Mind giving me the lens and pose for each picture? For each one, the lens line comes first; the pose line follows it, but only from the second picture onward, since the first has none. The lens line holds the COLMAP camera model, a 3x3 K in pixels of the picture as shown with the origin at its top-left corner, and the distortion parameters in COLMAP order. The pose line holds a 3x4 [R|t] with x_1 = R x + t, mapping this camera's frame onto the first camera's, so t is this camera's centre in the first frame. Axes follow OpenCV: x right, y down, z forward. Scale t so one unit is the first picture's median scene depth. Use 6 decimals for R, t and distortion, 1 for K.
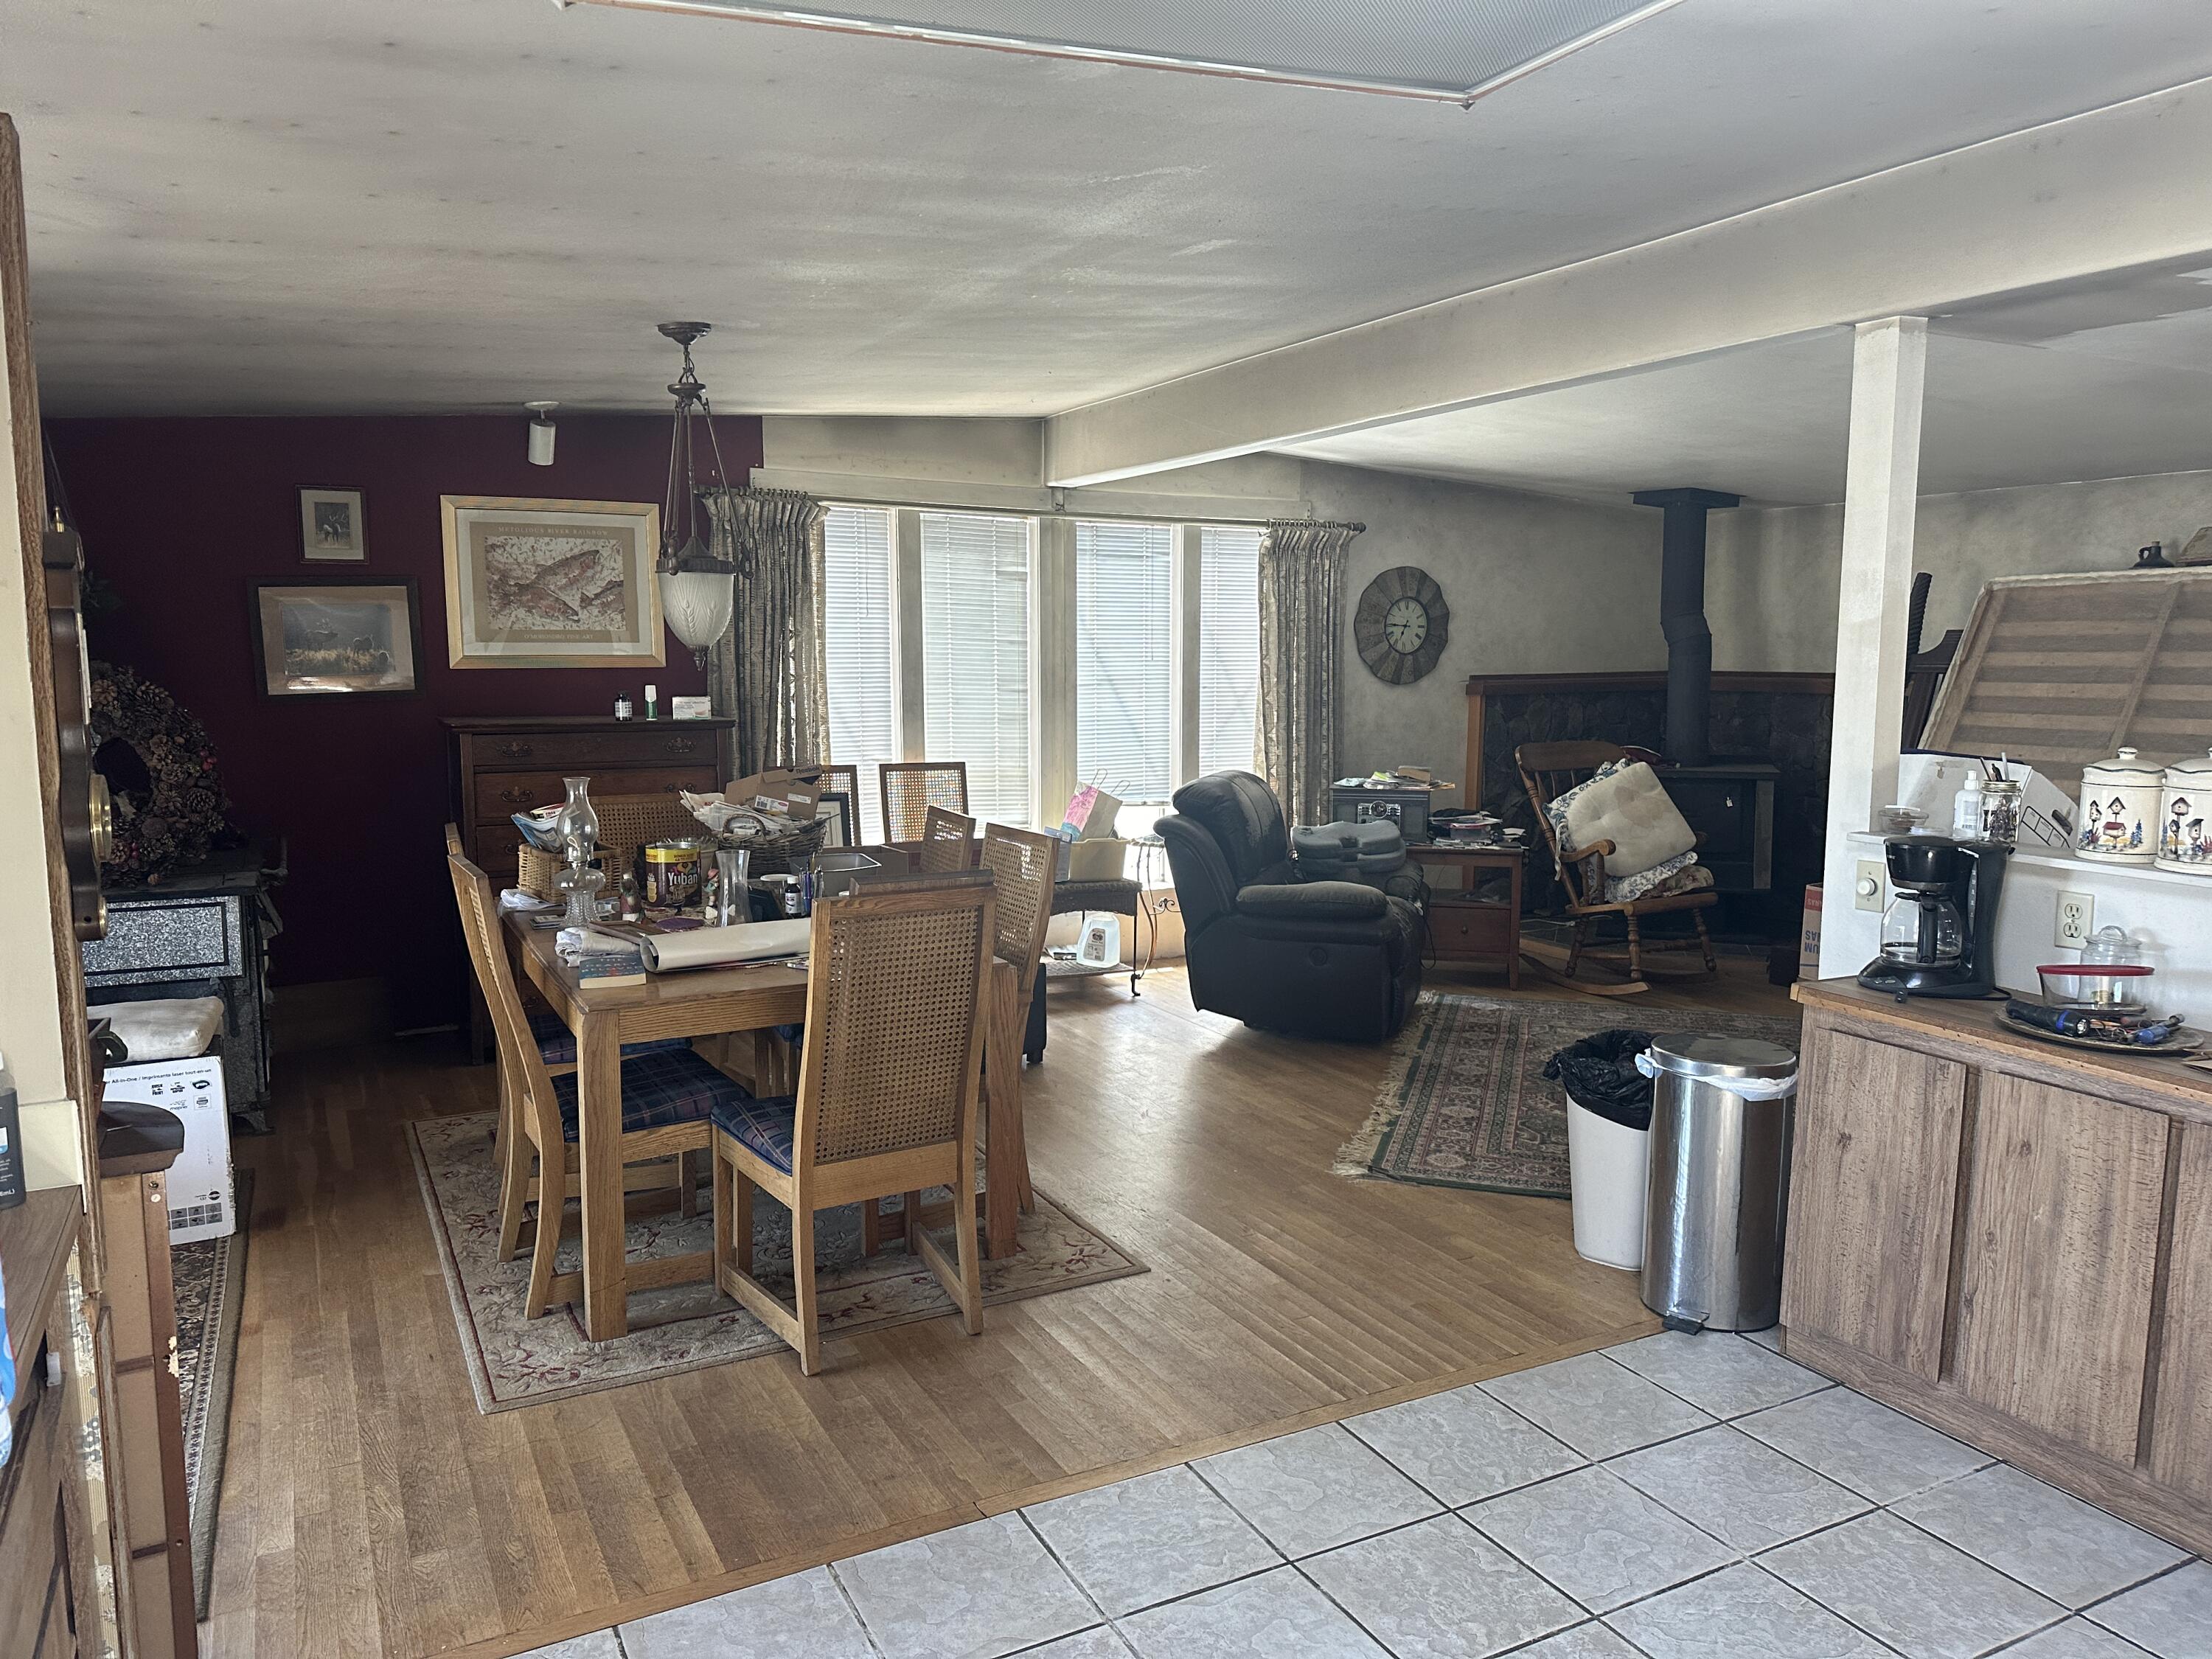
lens RADIAL K [[1549.7, 0, 1103.9], [0, 1549.7, 820.0], [0, 0, 1]] dist [0.132742, -0.211391]
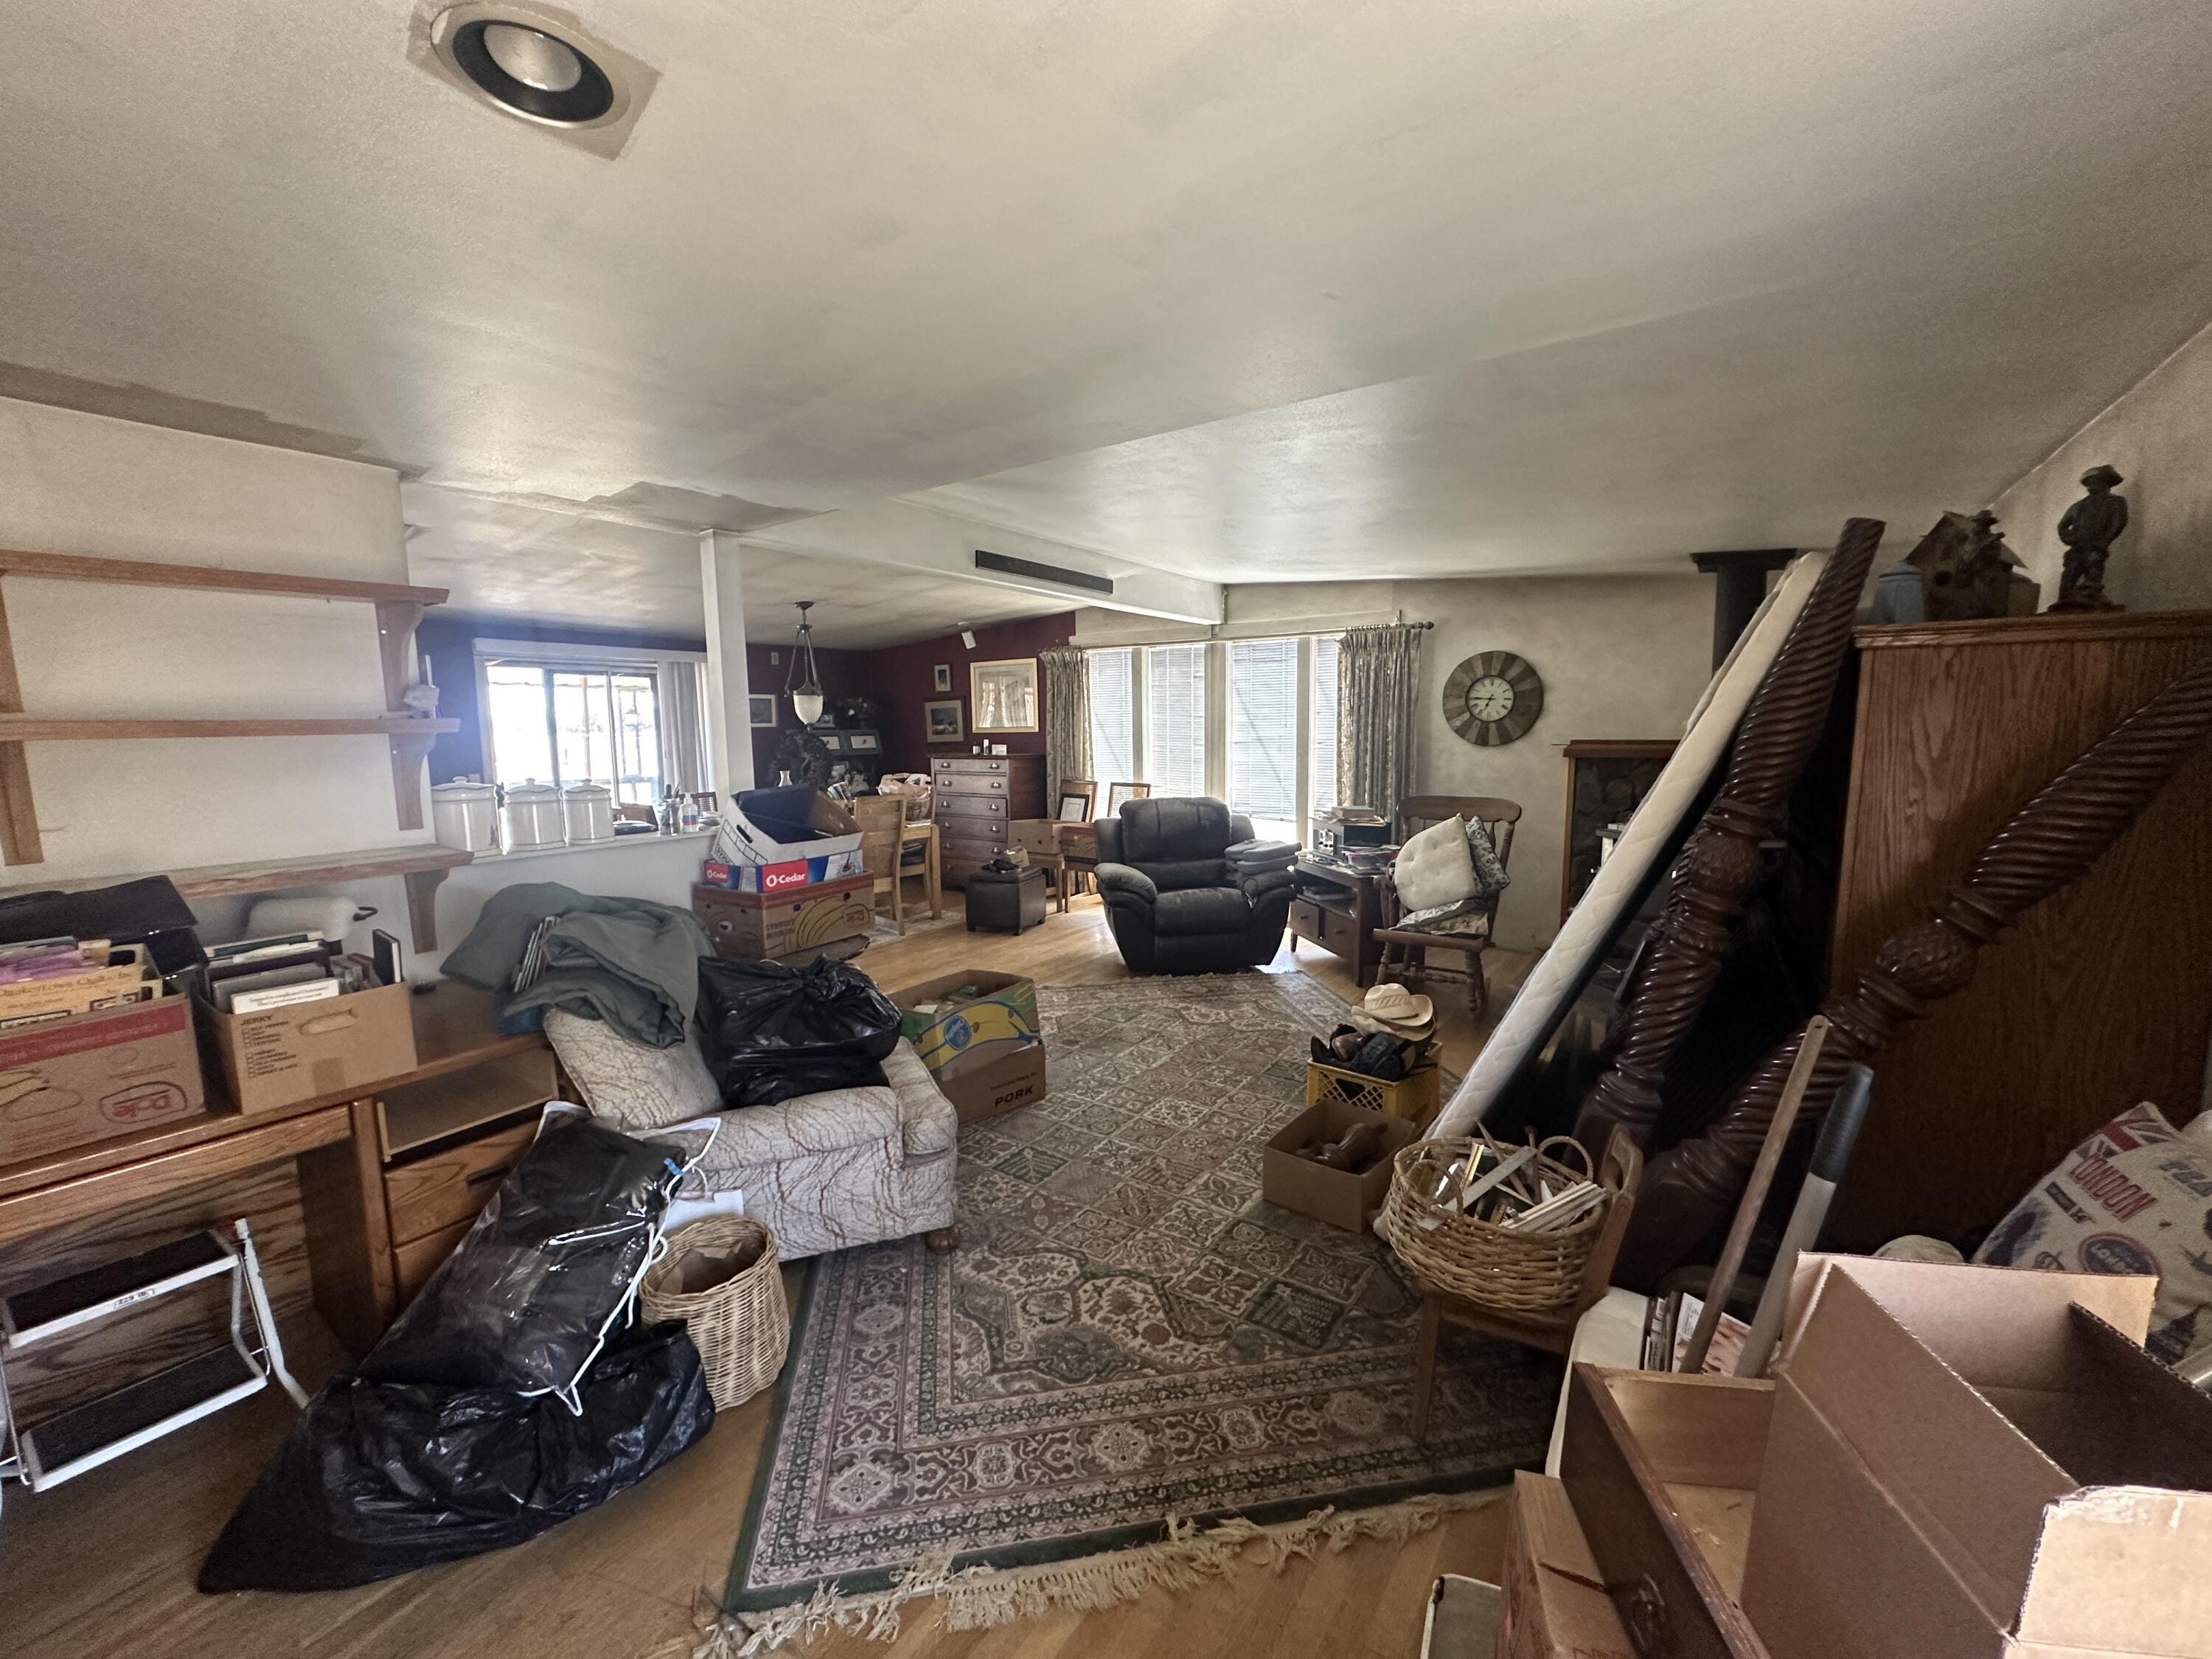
lens RADIAL K [[887.2, 0, 1096.8], [0, 887.2, 819.4], [0, 0, 1]] dist [0.001827, 0.000311]
pose [[0.442733, 0.089288, -0.892197, 0.847325], [-0.089603, 0.994455, 0.055058, -0.049592], [0.892165, 0.055568, 0.448279, 0.506072]]
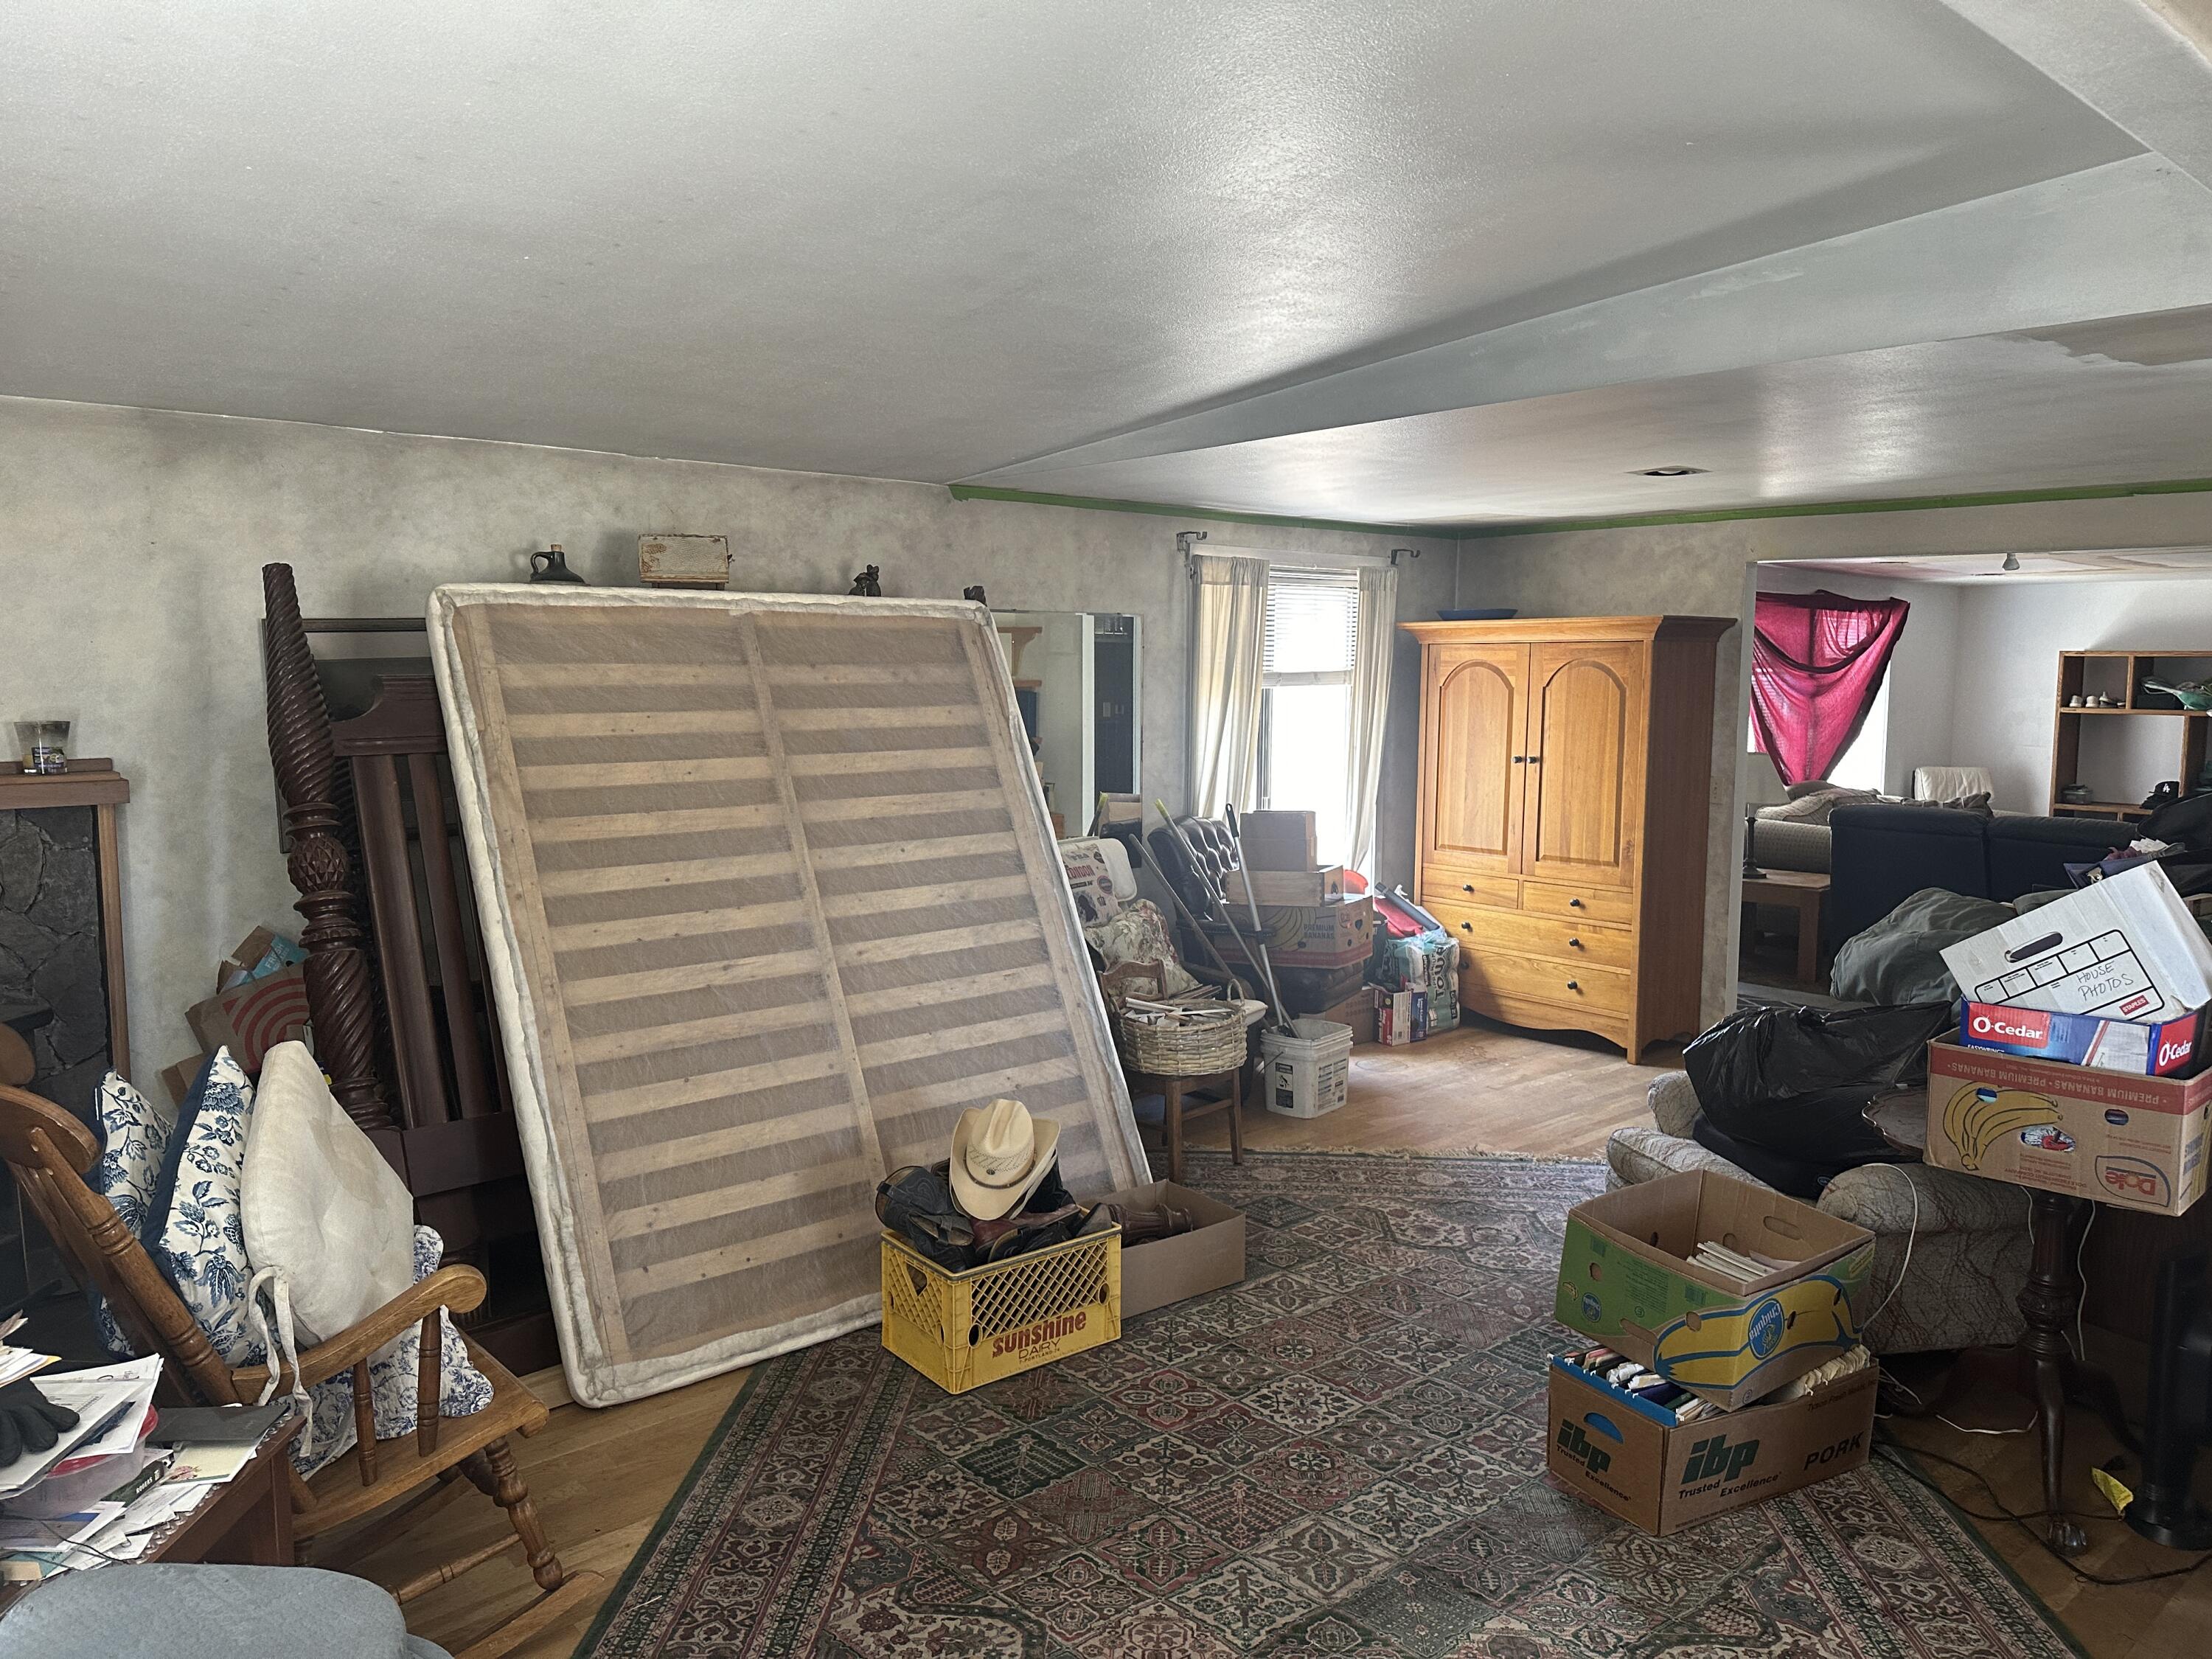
lens RADIAL K [[1549.7, 0, 1103.9], [0, 1549.7, 820.0], [0, 0, 1]] dist [0.132742, -0.211391]
pose [[-0.246770, -0.097967, 0.964110, -0.059727], [0.102063, 0.986716, 0.126388, -0.123737], [-0.963684, 0.129589, -0.233493, 0.965902]]
